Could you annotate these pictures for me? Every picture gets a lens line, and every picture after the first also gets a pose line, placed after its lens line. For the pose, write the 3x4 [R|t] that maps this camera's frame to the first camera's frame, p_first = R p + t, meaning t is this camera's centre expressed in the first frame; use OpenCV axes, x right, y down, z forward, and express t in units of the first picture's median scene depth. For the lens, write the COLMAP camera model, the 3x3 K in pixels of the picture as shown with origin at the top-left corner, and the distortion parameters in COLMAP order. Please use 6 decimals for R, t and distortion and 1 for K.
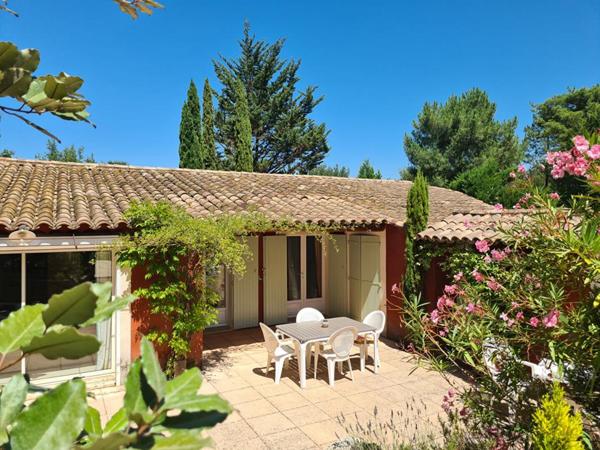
lens RADIAL K [[464.6, 0, 302.3], [0, 464.6, 225.4], [0, 0, 1]] dist [0.035571, 0.000192]
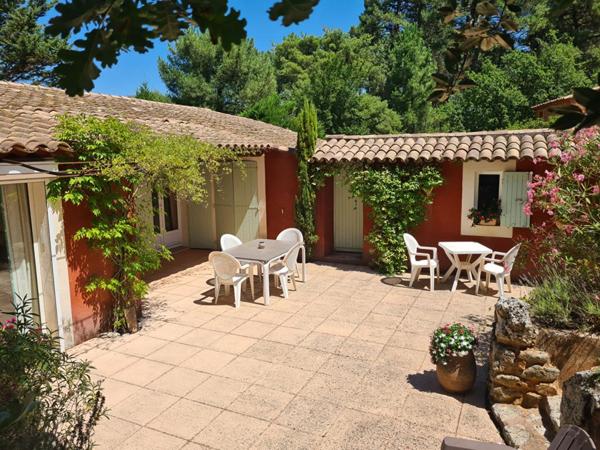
lens RADIAL K [[464.6, 0, 303.5], [0, 464.6, 225.0], [0, 0, 1]] dist [0.035571, 0.000192]
pose [[0.792855, -0.104561, 0.600374, -0.464705], [0.019836, 0.989076, 0.146062, 0.017414], [-0.609088, -0.103897, 0.786268, 0.126899]]
